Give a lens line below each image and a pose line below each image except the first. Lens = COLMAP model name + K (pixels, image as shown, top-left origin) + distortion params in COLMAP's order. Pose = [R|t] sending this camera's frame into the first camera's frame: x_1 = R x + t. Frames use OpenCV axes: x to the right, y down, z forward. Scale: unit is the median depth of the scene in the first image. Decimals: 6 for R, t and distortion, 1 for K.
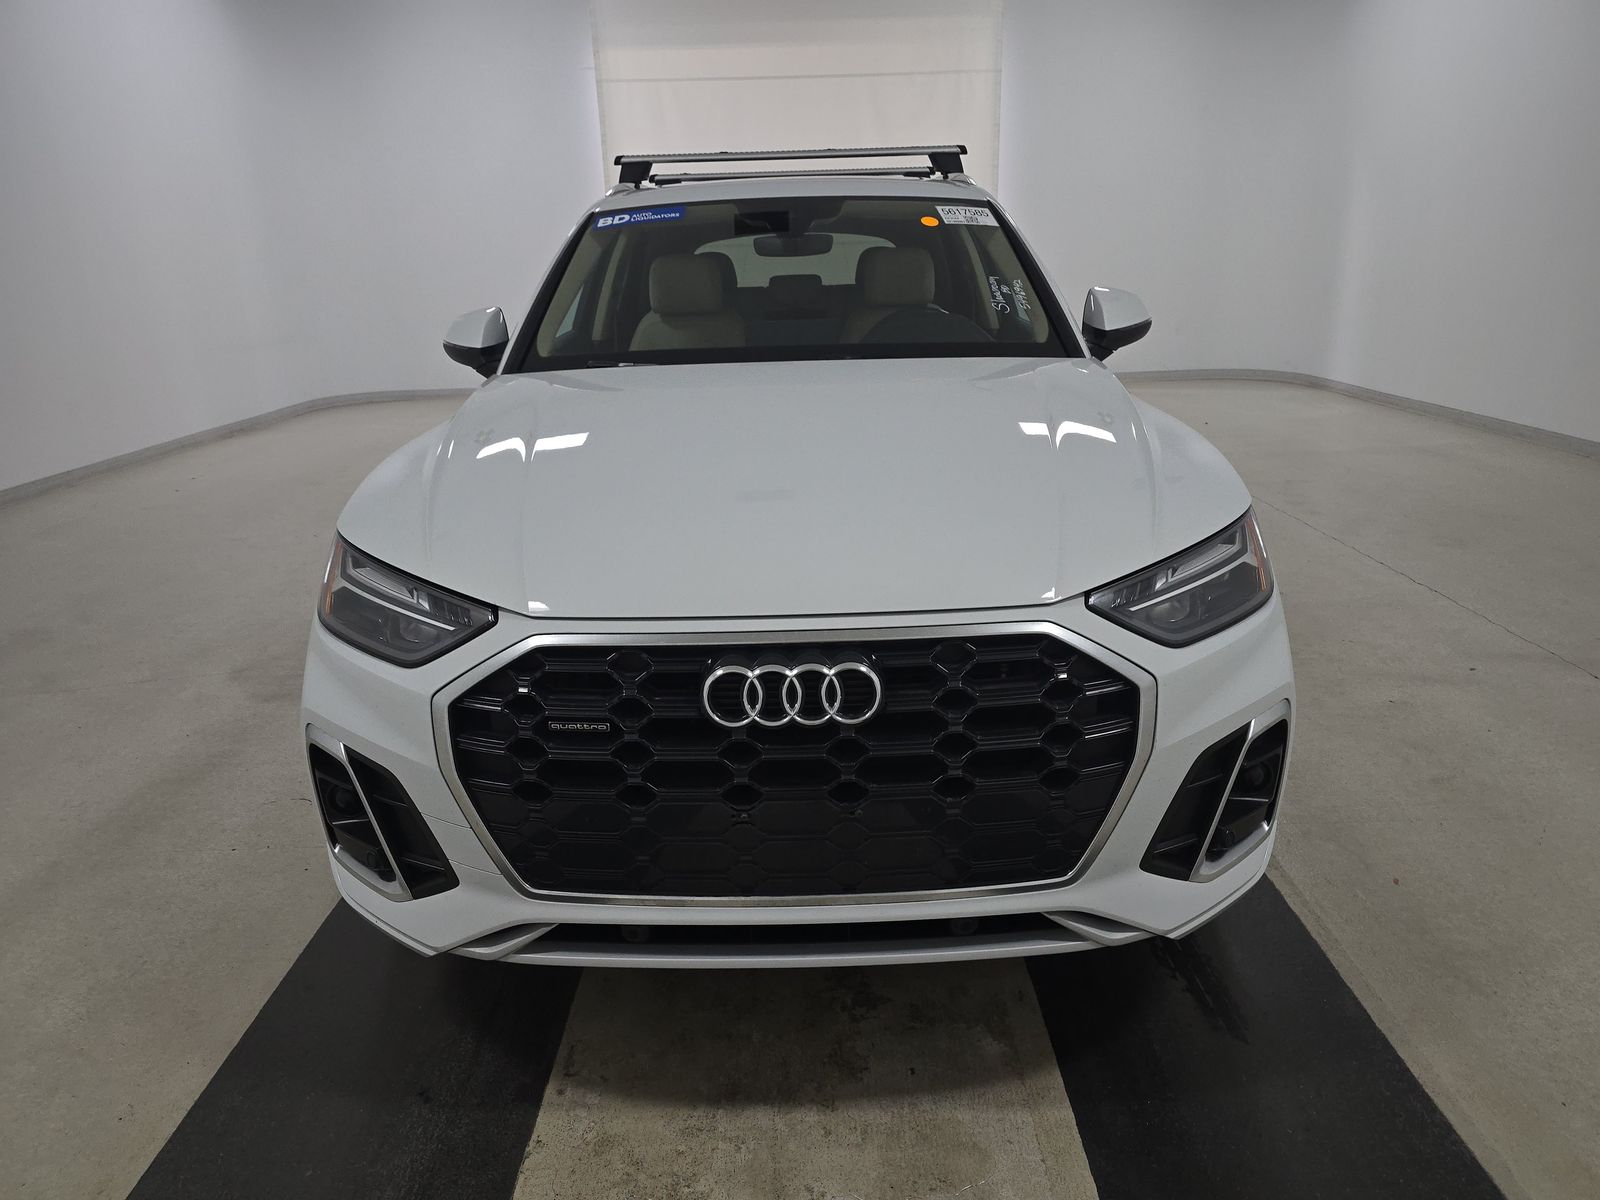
lens RADIAL K [[1093.4, 0, 806.0], [0, 1093.4, 606.6], [0, 0, 1]] dist [0.007395, -0.013562]
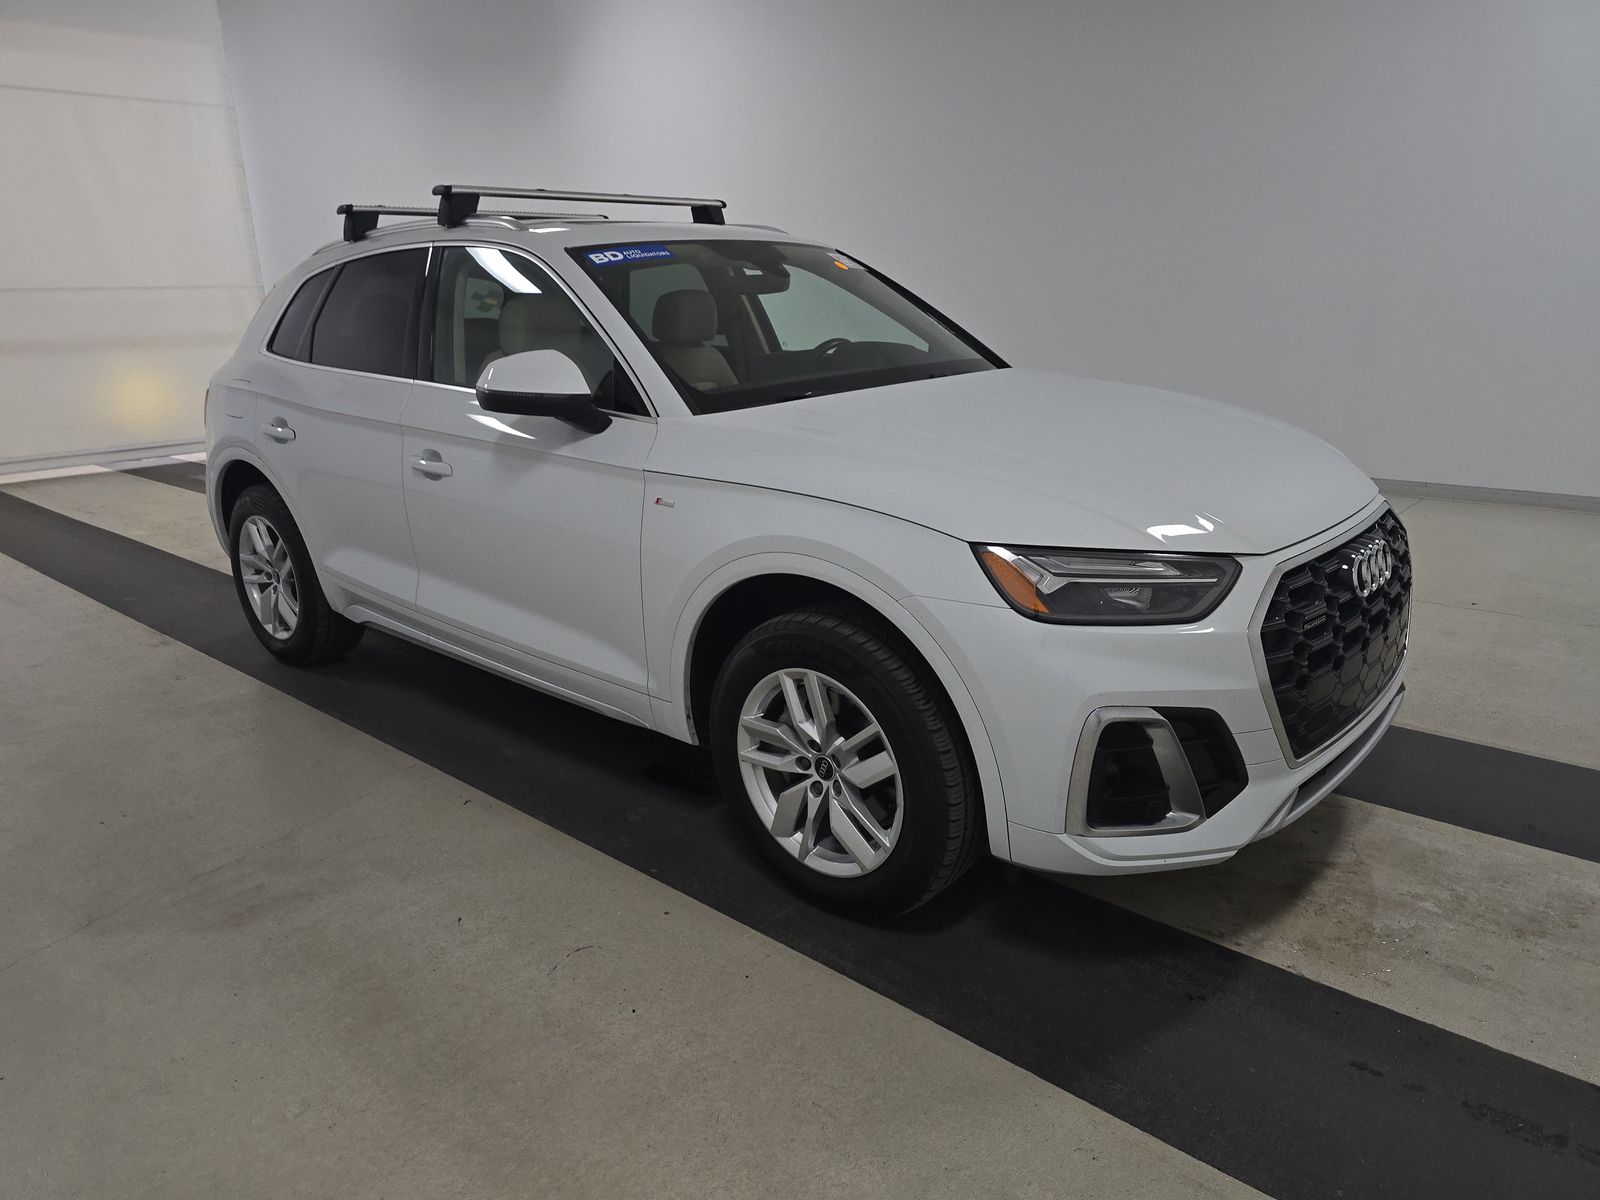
lens RADIAL K [[1093.4, 0, 807.9], [0, 1093.4, 591.4], [0, 0, 1]] dist [0.007395, -0.013562]
pose [[0.653583, -0.193486, 0.731705, -0.711111], [0.236081, 0.970654, 0.045796, -0.062081], [-0.719094, 0.142810, 0.680081, 0.229796]]
